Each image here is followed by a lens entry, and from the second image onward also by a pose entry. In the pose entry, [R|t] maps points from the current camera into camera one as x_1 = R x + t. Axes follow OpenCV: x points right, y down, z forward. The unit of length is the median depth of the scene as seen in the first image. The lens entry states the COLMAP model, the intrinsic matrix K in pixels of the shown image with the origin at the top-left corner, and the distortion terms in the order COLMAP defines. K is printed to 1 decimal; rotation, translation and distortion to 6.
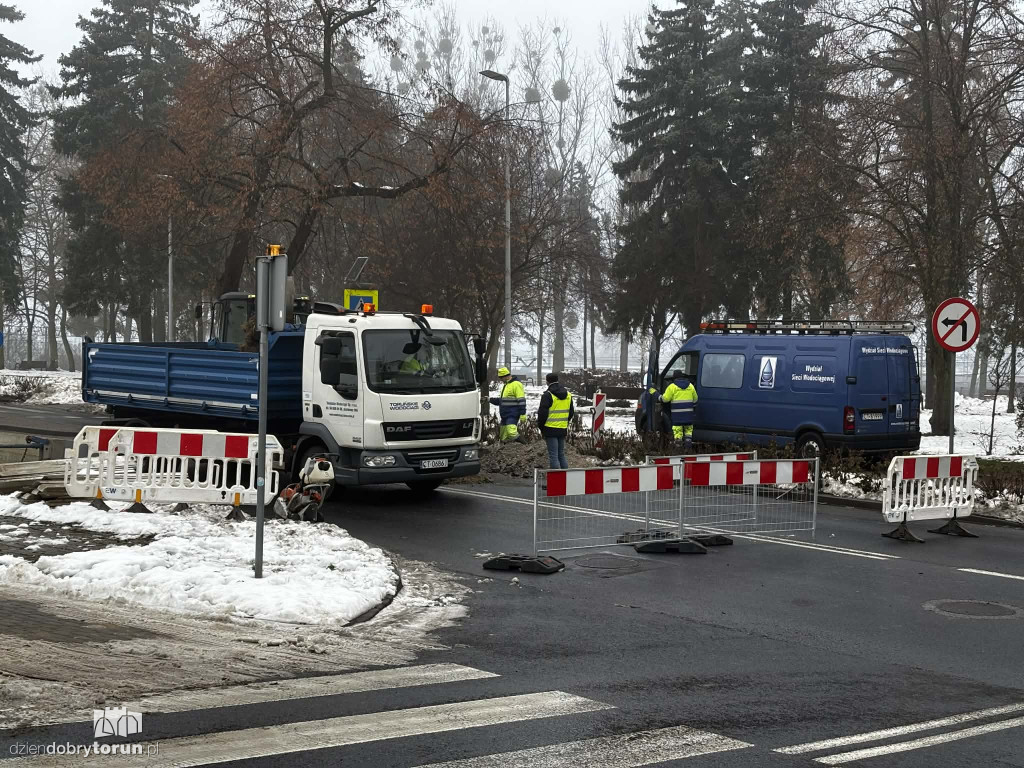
lens RADIAL K [[1508.4, 0, 523.2], [0, 1508.4, 386.6], [0, 0, 1]] dist [0.123230, 0.000000]
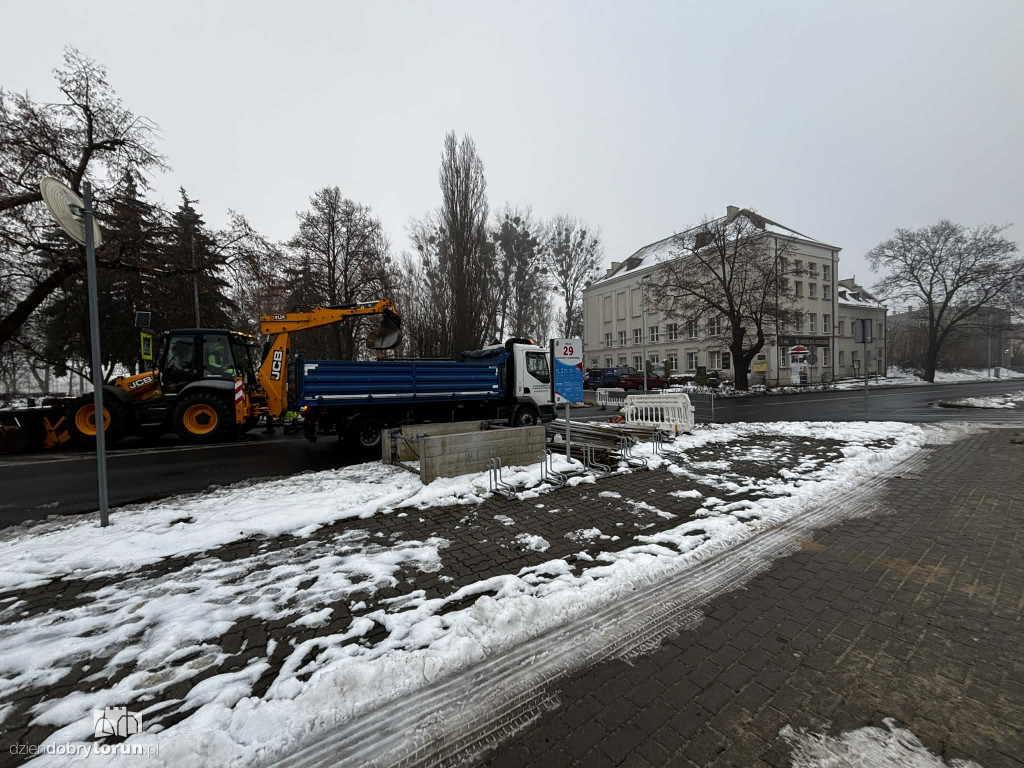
lens RADIAL K [[407.3, 0, 511.1], [0, 407.3, 382.5], [0, 0, 1]] dist [0.001192, -0.000917]
pose [[0.252884, -0.048476, 0.966281, -0.675171], [0.054340, 0.997879, 0.035840, -0.016200], [-0.965969, 0.043444, 0.254981, 0.876833]]
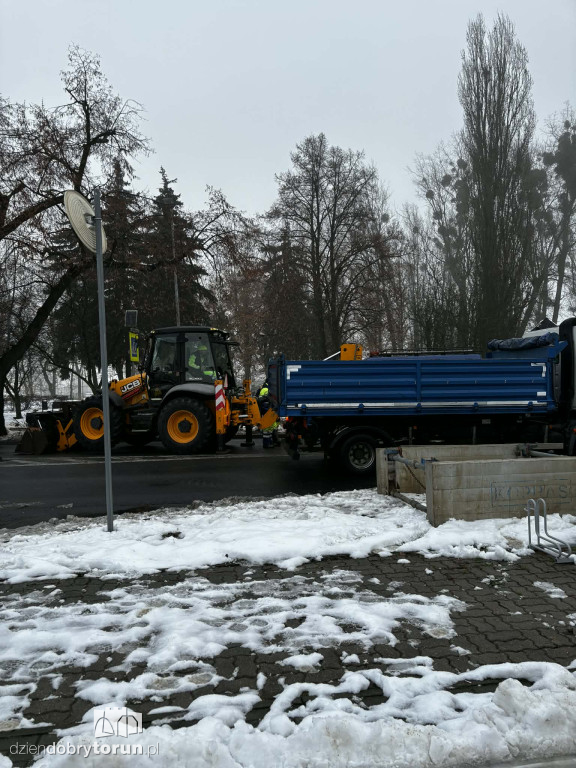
lens RADIAL K [[570.7, 0, 286.5], [0, 570.7, 386.5], [0, 0, 1]] dist [0.051042, -0.041527]
pose [[0.658062, -0.050207, 0.751288, -0.687553], [0.063911, 0.997898, 0.010707, -0.017923], [-0.750246, 0.040970, 0.659888, 0.869232]]
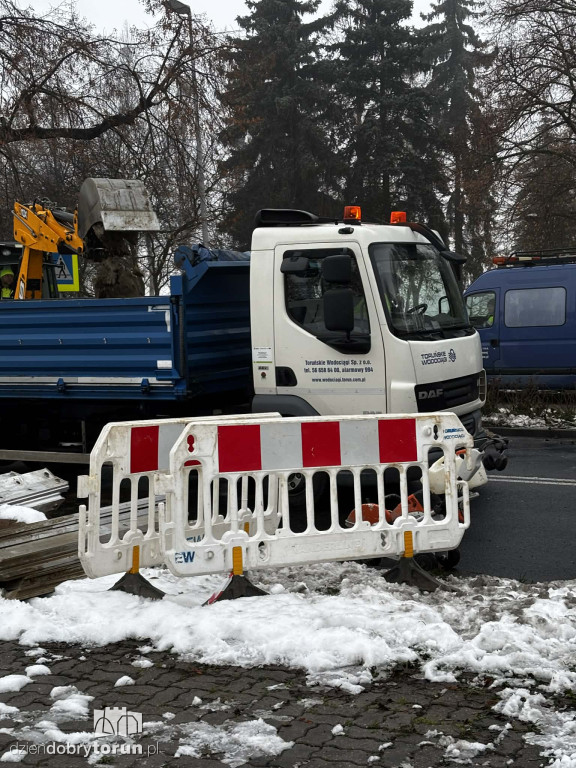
lens RADIAL K [[1146.3, 0, 290.7], [0, 1146.3, 382.0], [0, 0, 1]] dist [0.102810, 0.000000]
pose [[0.958274, -0.076108, 0.275533, -0.269523], [0.071163, 0.997074, 0.027917, 0.005081], [-0.276852, -0.007144, 0.960886, 0.523590]]
